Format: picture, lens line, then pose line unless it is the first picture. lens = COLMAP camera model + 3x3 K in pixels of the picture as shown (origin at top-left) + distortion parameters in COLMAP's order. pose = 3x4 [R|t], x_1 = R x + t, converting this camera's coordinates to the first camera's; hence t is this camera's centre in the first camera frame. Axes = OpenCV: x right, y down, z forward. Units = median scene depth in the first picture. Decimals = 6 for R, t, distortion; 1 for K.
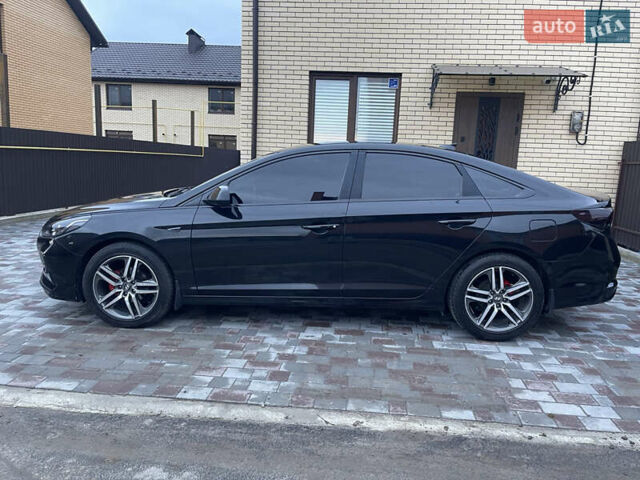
lens RADIAL K [[484.1, 0, 324.9], [0, 484.1, 240.9], [0, 0, 1]] dist [0.081020, -0.102520]
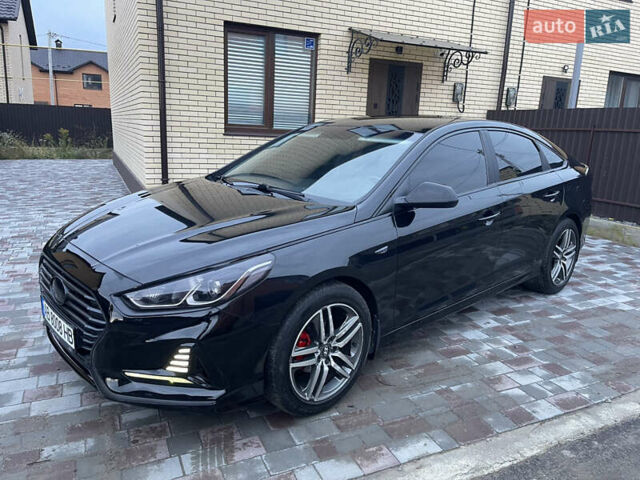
lens RADIAL K [[484.1, 0, 317.0], [0, 484.1, 242.7], [0, 0, 1]] dist [0.081020, -0.102520]
pose [[0.859422, -0.126005, 0.495497, -0.384825], [0.079626, 0.990316, 0.113728, -0.050127], [-0.505029, -0.058286, 0.861132, 0.161990]]
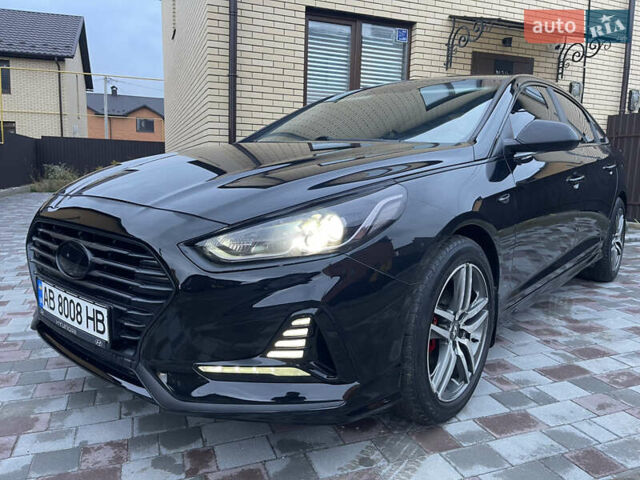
lens RADIAL K [[484.1, 0, 320.4], [0, 484.1, 238.4], [0, 0, 1]] dist [0.081020, -0.102520]
pose [[0.893980, -0.082763, 0.440397, -0.376067], [0.085008, 0.996272, 0.014666, -0.017223], [-0.439969, 0.024327, 0.897683, 0.368777]]
